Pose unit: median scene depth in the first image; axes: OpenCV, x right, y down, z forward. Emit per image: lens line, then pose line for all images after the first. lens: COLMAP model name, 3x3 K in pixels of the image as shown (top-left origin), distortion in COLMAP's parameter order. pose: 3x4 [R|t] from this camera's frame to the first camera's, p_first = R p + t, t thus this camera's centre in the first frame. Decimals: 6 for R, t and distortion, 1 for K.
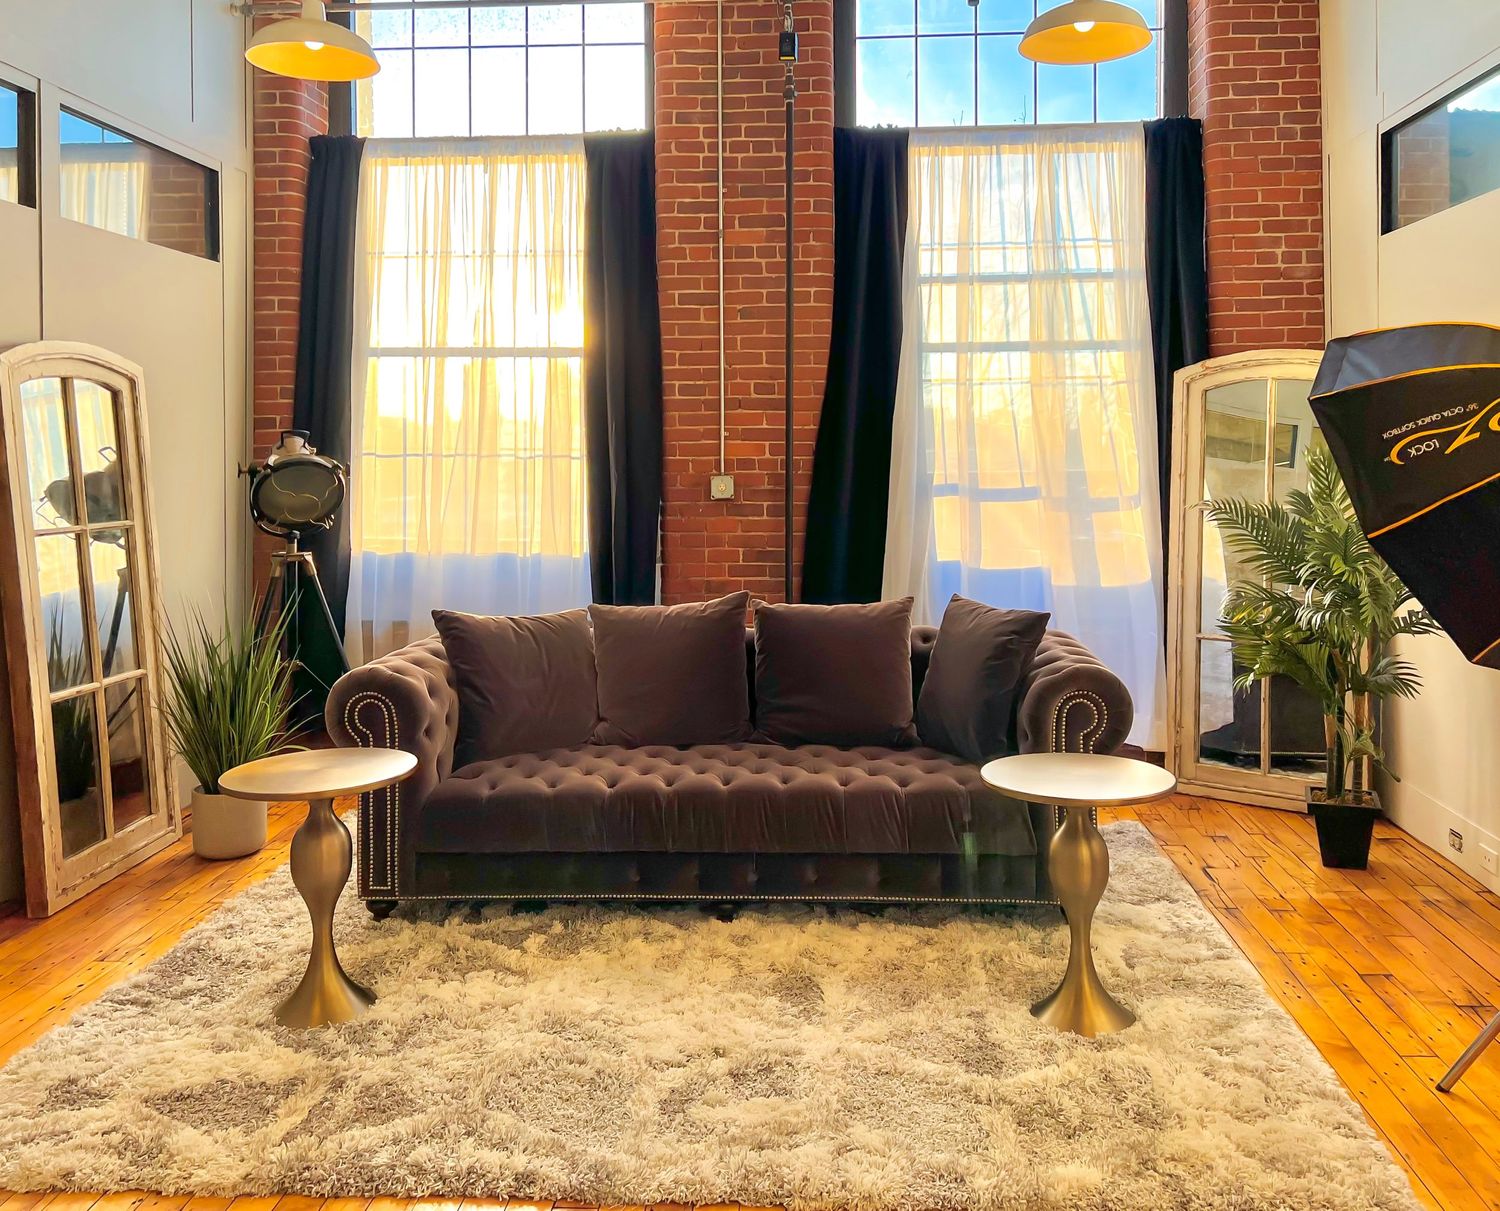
lens RADIAL K [[1245.4, 0, 801.2], [0, 1245.4, 457.2], [0, 0, 1]] dist [0.029681, -0.018304]
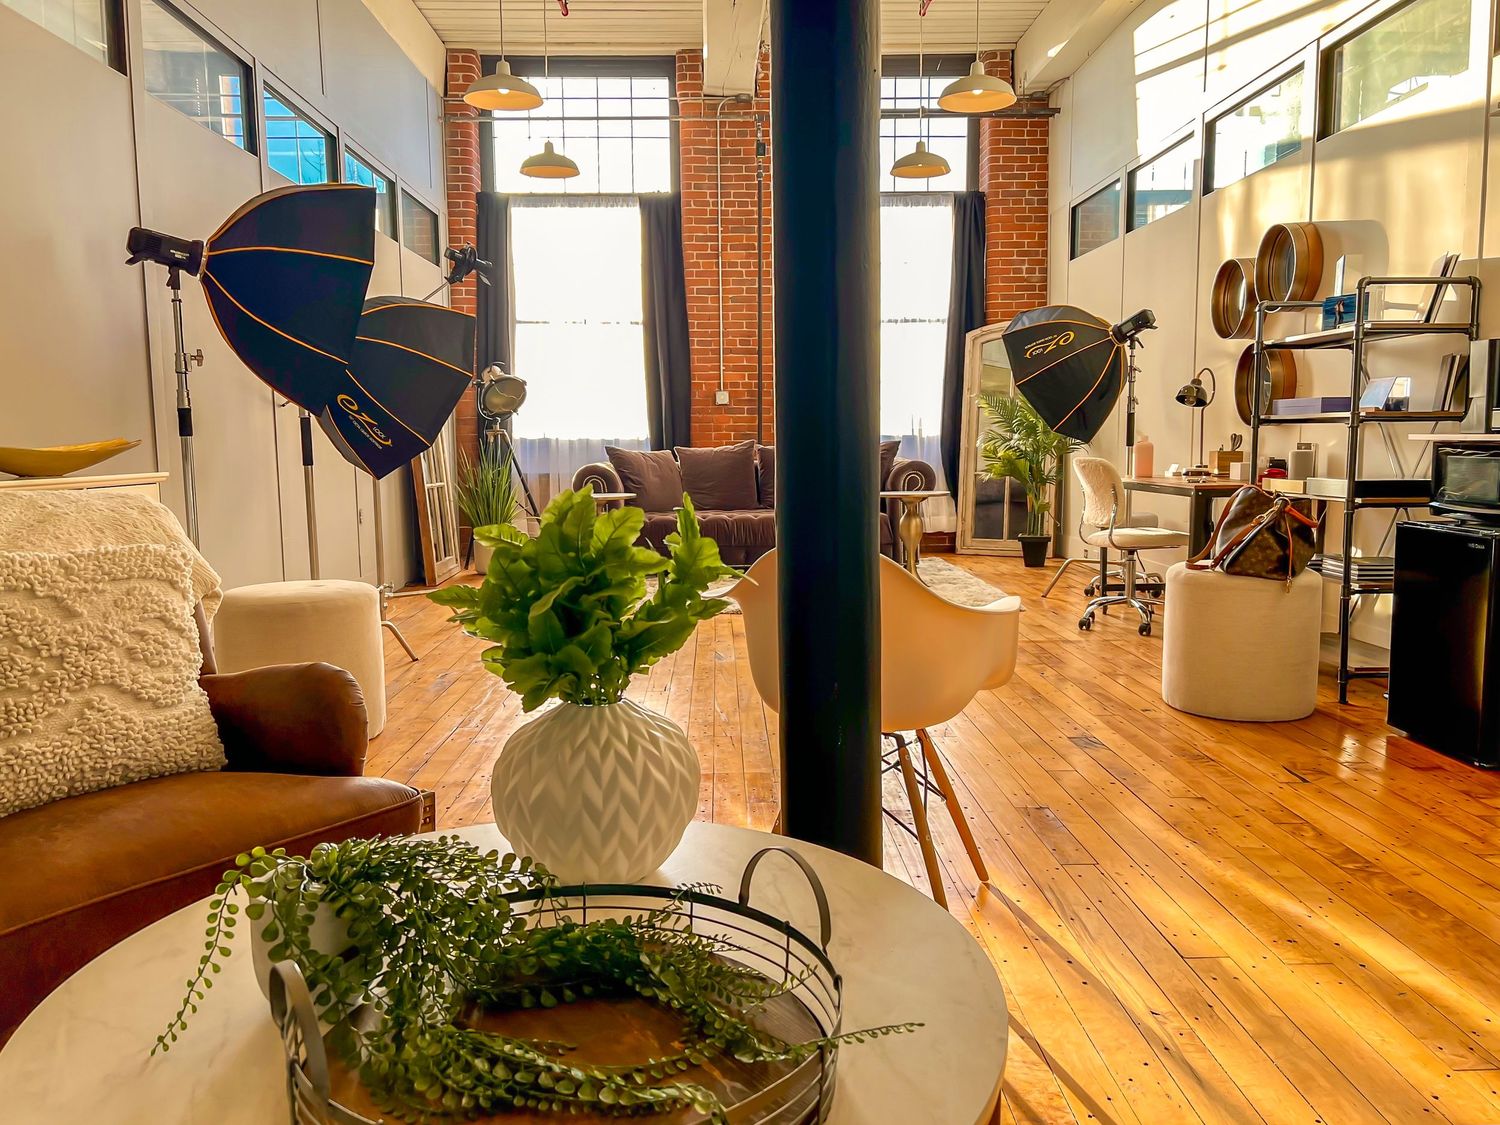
lens RADIAL K [[1181.3, 0, 741.5], [0, 1181.3, 565.0], [0, 0, 1]] dist [0.052636, -0.068694]
pose [[0.997217, -0.008677, 0.074045, -0.169695], [0.000788, 0.994374, 0.105919, 0.087265], [-0.074547, -0.105566, 0.991614, -0.762775]]
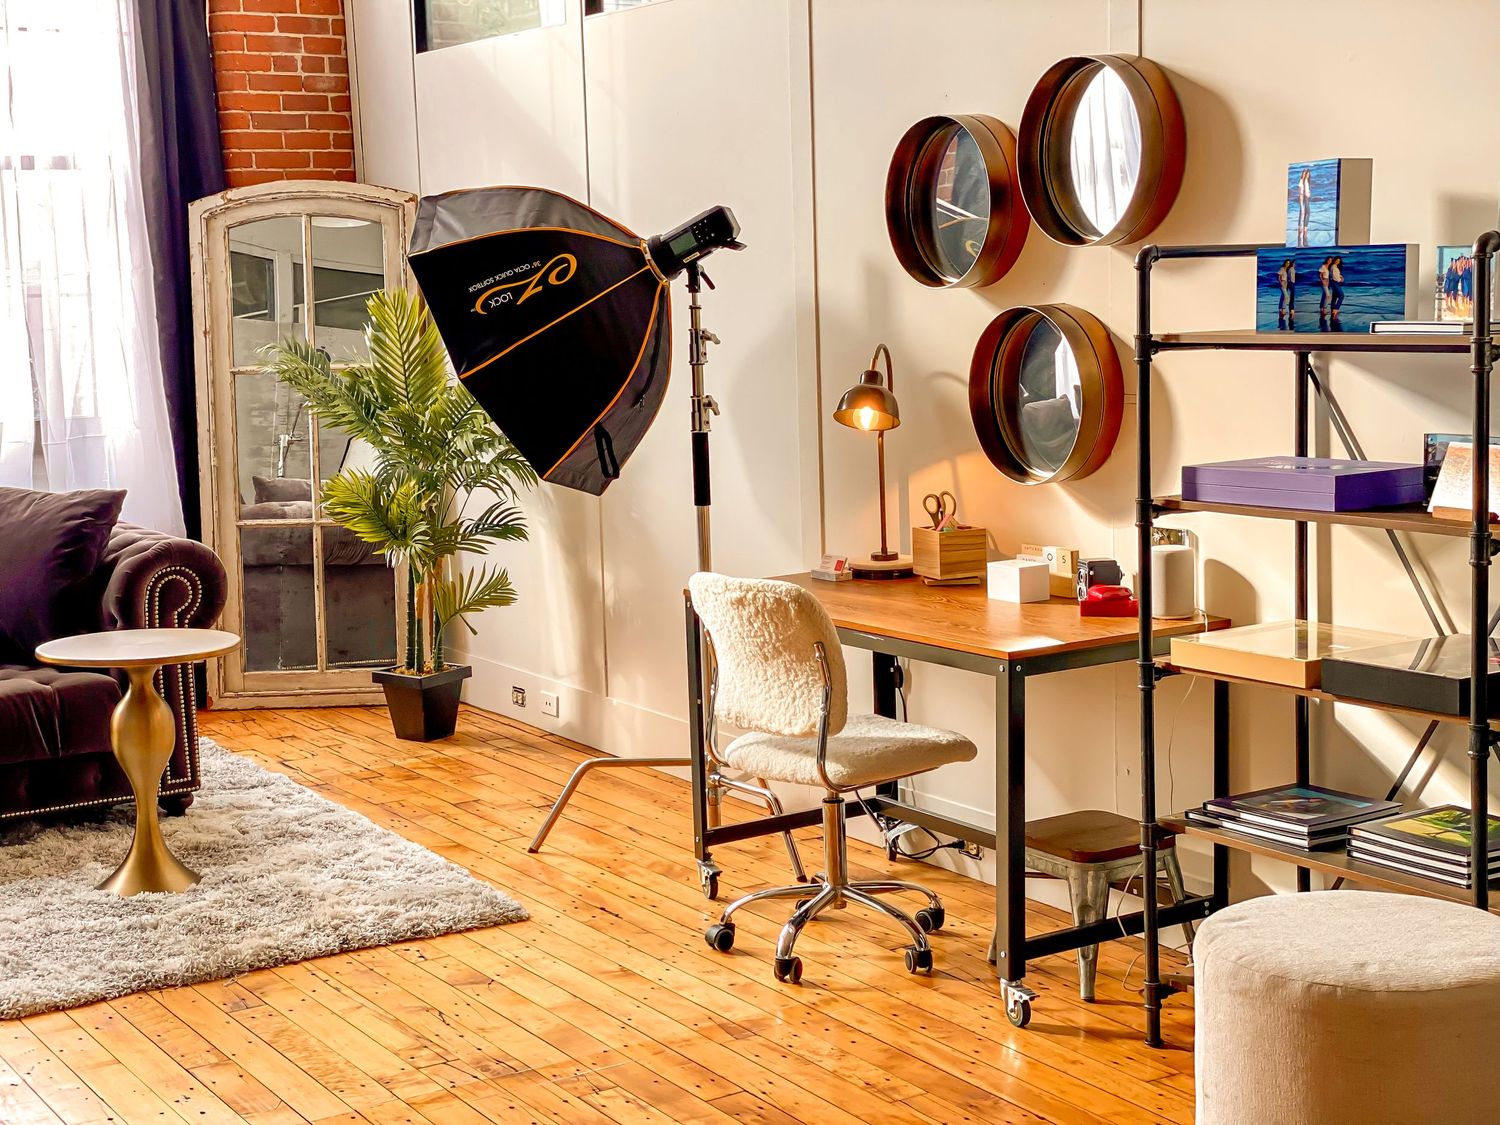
lens RADIAL K [[2263.1, 0, 747.2], [0, 2263.1, 525.0], [0, 0, 1]] dist [0.098311, -0.178043]
pose [[0.815672, -0.084175, 0.572358, -0.268832], [0.027324, 0.993859, 0.107224, -0.010012], [-0.577869, -0.071821, 0.812963, -0.425982]]
